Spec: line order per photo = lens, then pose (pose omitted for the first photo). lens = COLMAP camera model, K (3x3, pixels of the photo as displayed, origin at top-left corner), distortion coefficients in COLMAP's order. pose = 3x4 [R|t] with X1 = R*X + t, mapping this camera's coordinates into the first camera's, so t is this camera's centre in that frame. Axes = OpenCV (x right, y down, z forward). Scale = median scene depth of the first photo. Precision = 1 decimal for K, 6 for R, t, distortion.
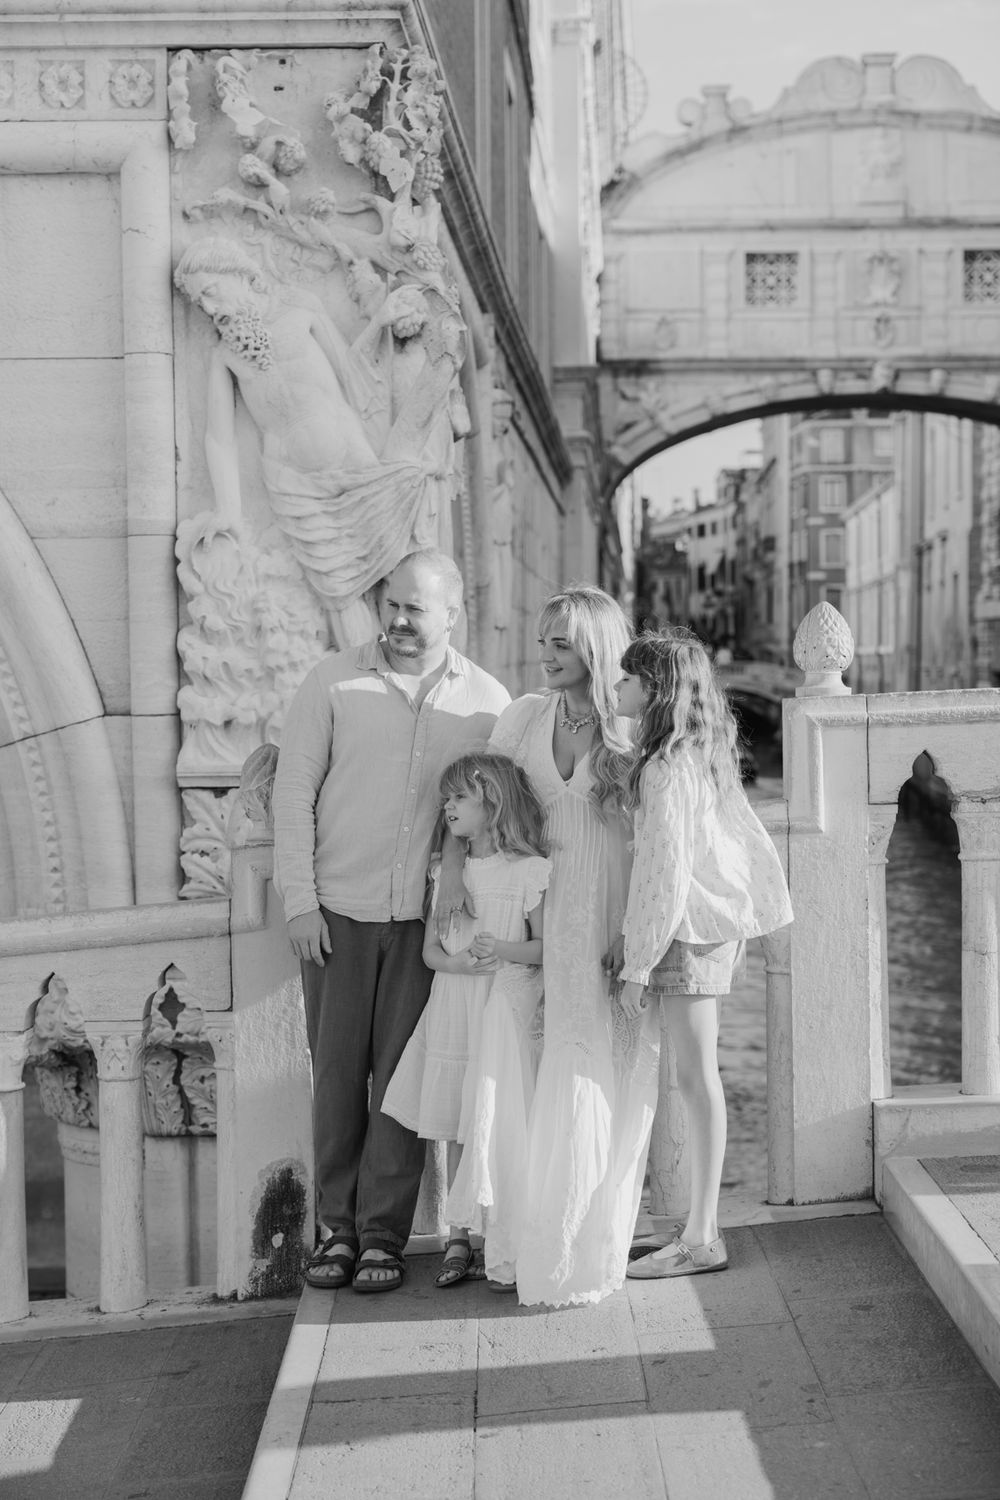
lens RADIAL K [[2729.8, 0, 498.7], [0, 2729.8, 745.8], [0, 0, 1]] dist [-0.034634, 0.000000]
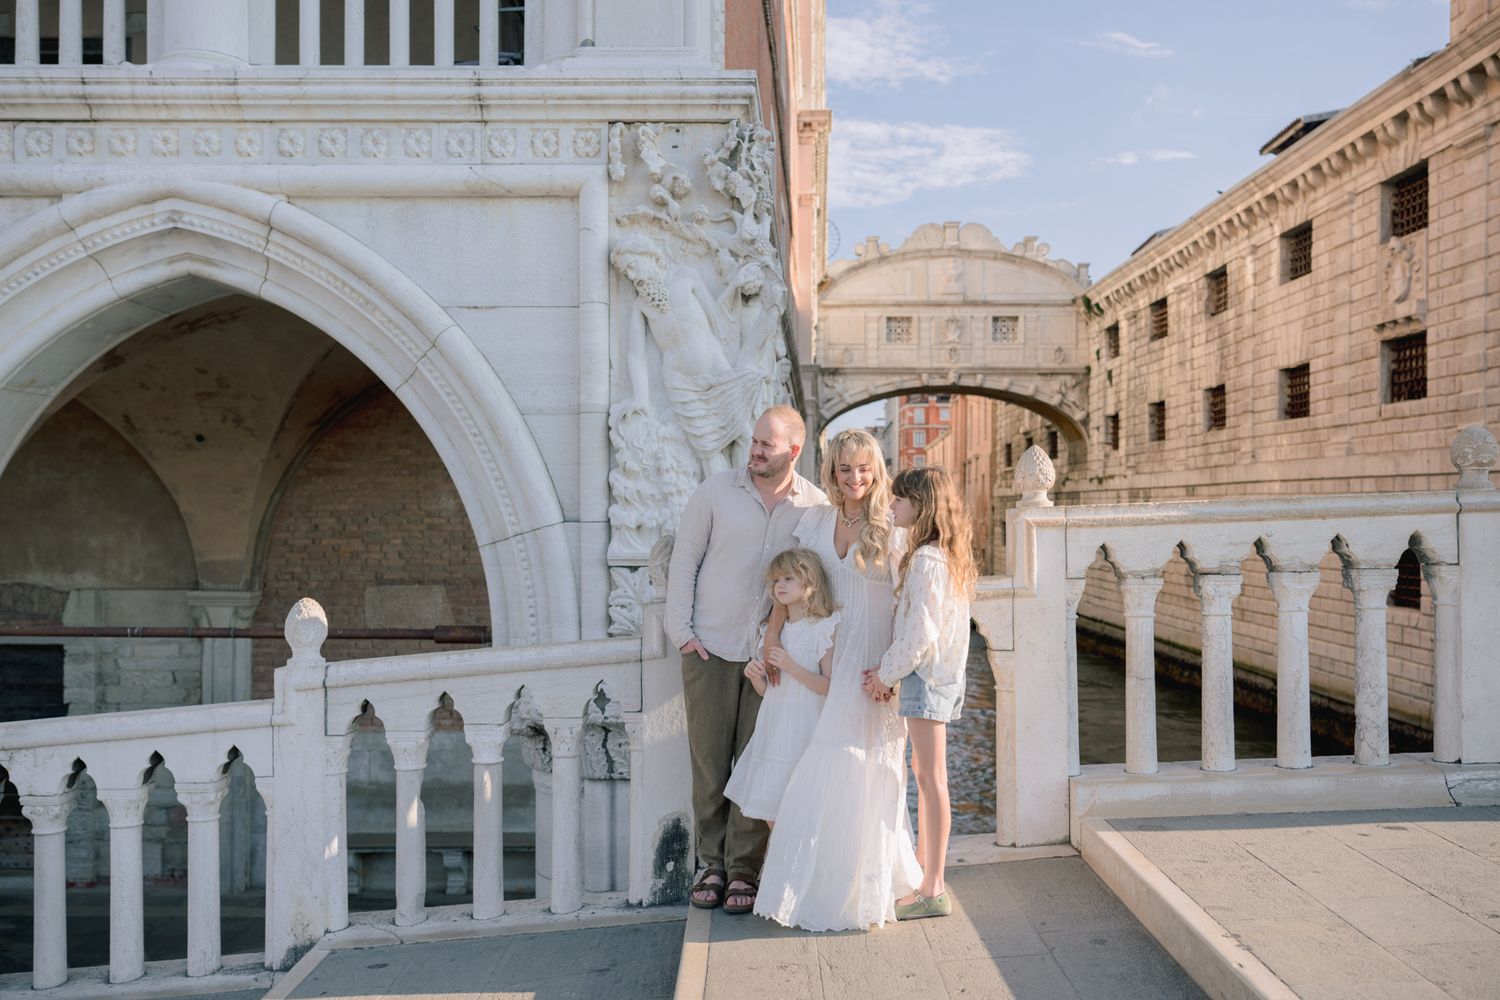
lens RADIAL K [[1203.8, 0, 746.7], [0, 1203.8, 506.4], [0, 0, 1]] dist [-0.024309, 0.003387]
pose [[0.999939, 0.010800, -0.002476, -0.032822], [-0.010899, 0.998969, -0.044067, 0.010417], [0.001997, 0.044092, 0.999025, 0.276411]]
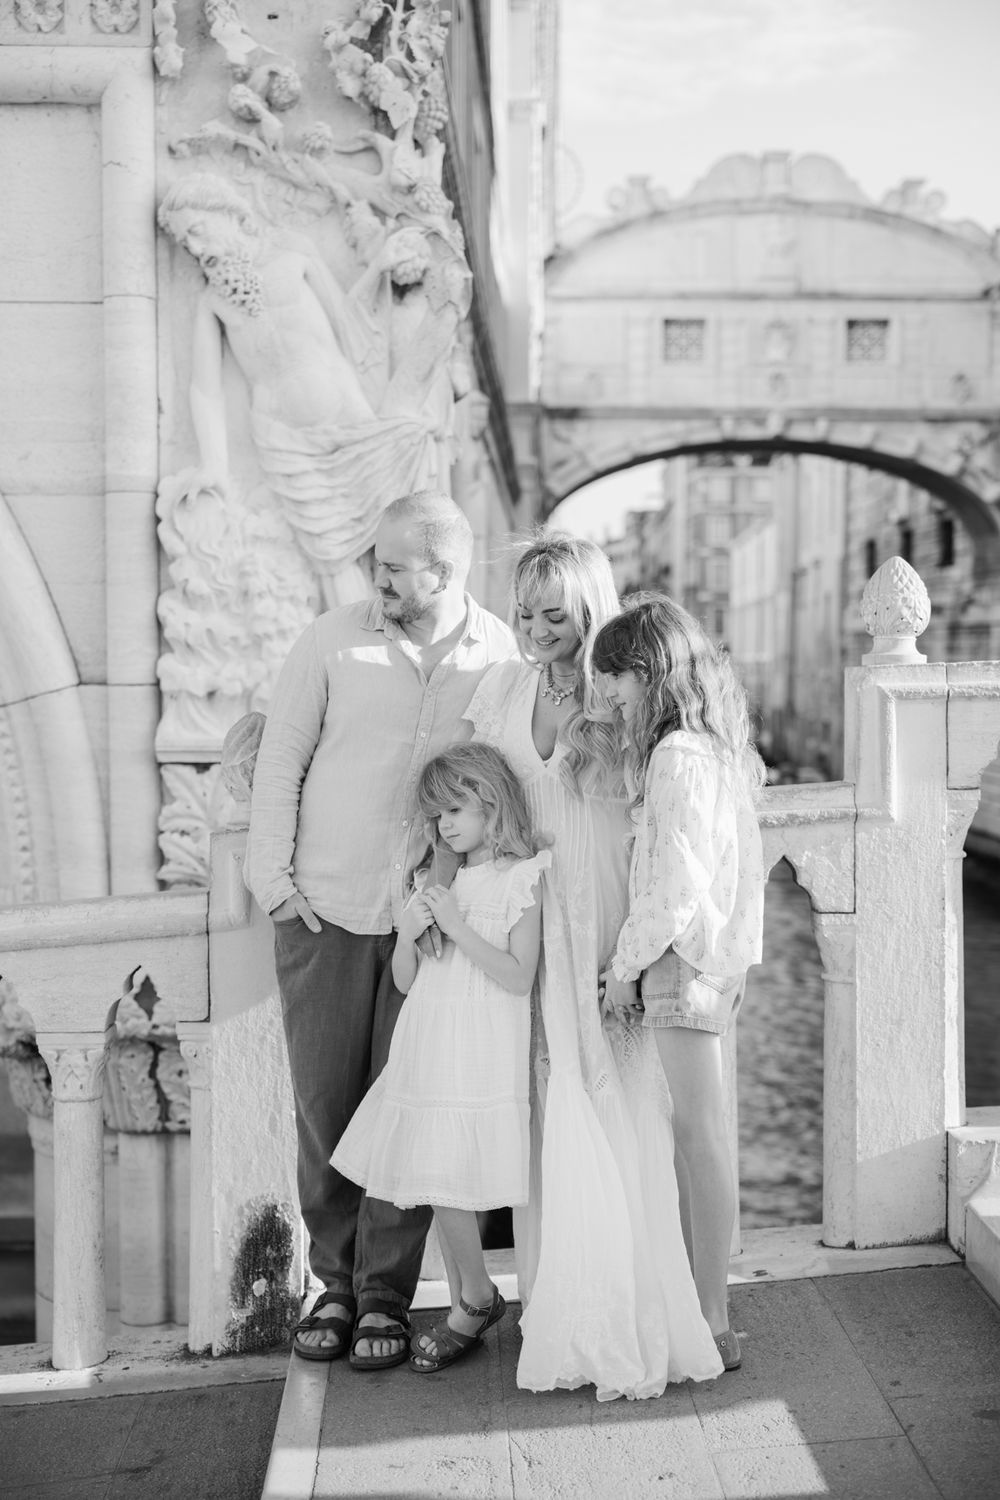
lens RADIAL K [[2079.8, 0, 508.8], [0, 2079.8, 753.1], [0, 0, 1]] dist [-0.015978, 0.000000]
pose [[0.999213, 0.010953, 0.038127, -0.024241], [-0.011256, 0.999907, 0.007738, 0.005243], [-0.038039, -0.008161, 0.999243, 0.283348]]
